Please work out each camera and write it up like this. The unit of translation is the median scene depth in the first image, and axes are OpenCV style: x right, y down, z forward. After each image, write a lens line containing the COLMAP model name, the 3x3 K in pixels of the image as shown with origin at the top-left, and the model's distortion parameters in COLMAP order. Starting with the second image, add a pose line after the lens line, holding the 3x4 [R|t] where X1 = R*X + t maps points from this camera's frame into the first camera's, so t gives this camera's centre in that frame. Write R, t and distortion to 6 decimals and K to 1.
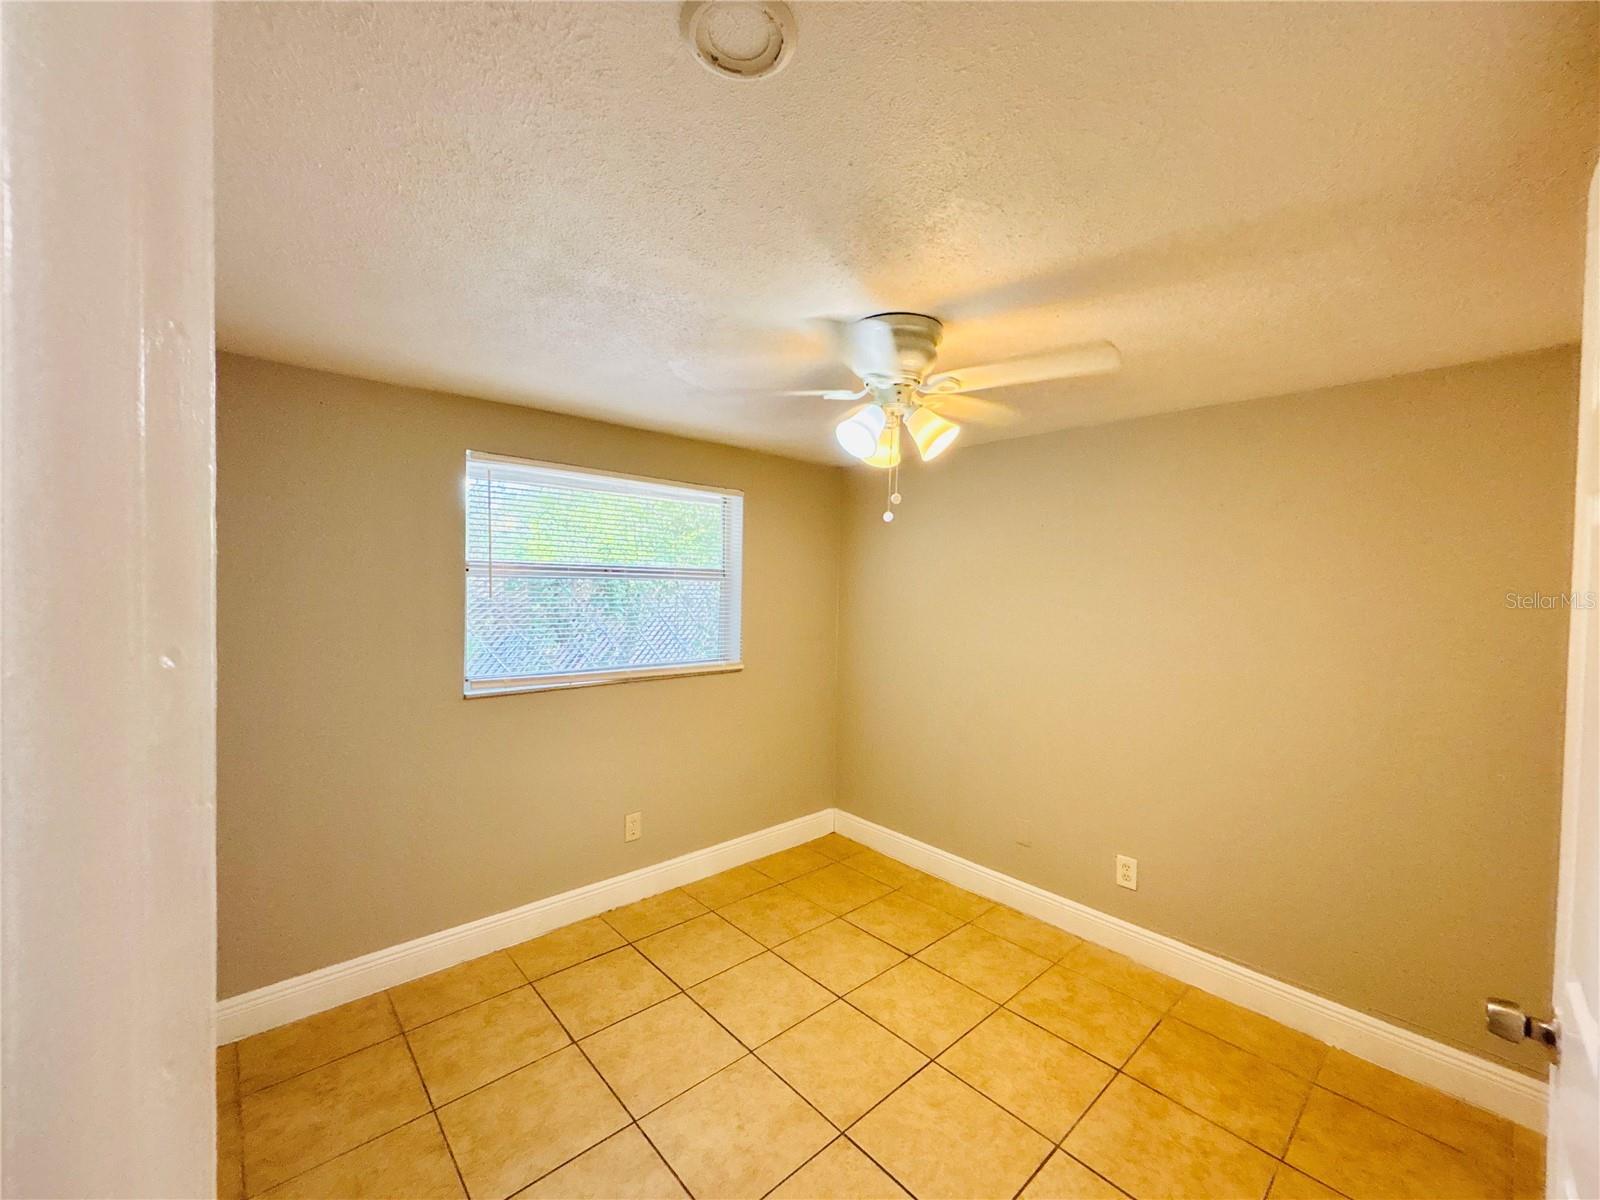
lens RADIAL K [[641.1, 0, 806.6], [0, 641.1, 600.0], [0, 0, 1]] dist [0.027443, 0.000312]
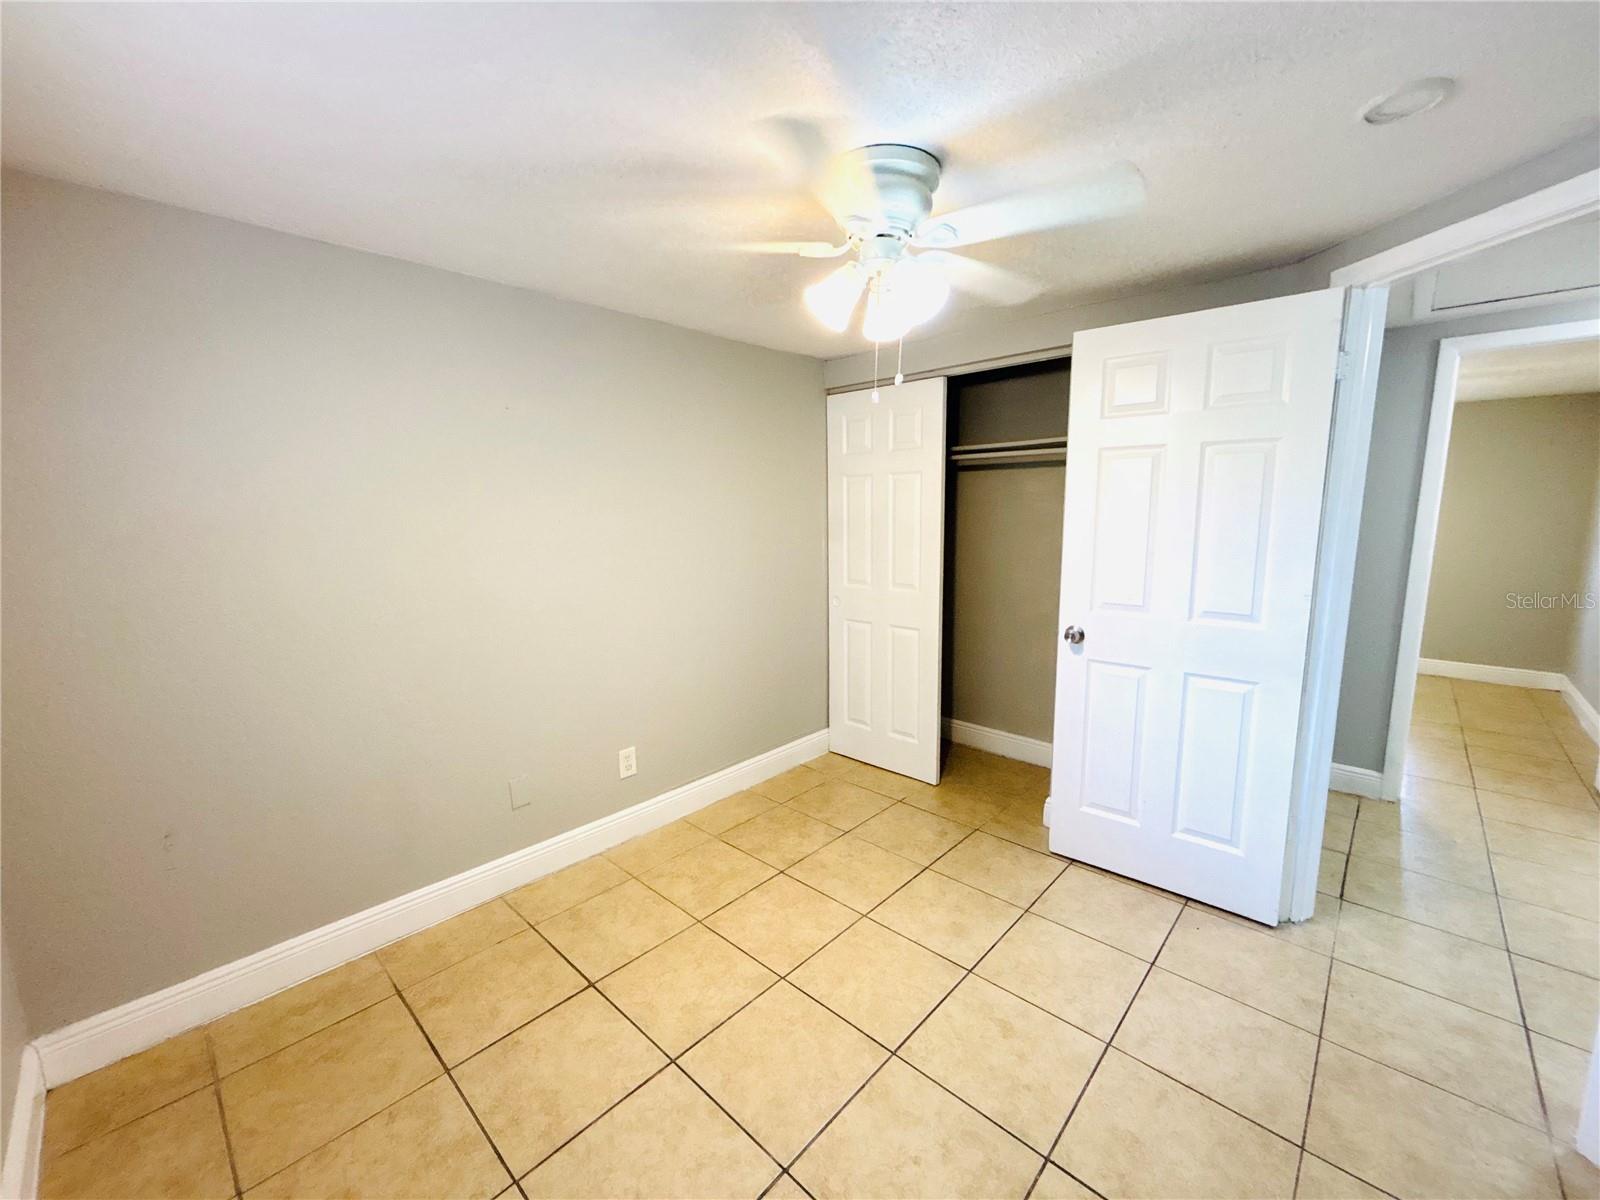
lens RADIAL K [[645.4, 0, 791.2], [0, 645.4, 603.6], [0, 0, 1]] dist [0.004643, 0.000335]
pose [[-0.066894, -0.163786, 0.984225, -0.581087], [0.030466, 0.985640, 0.166092, -0.001520], [-0.997295, 0.041096, -0.060943, 0.896131]]
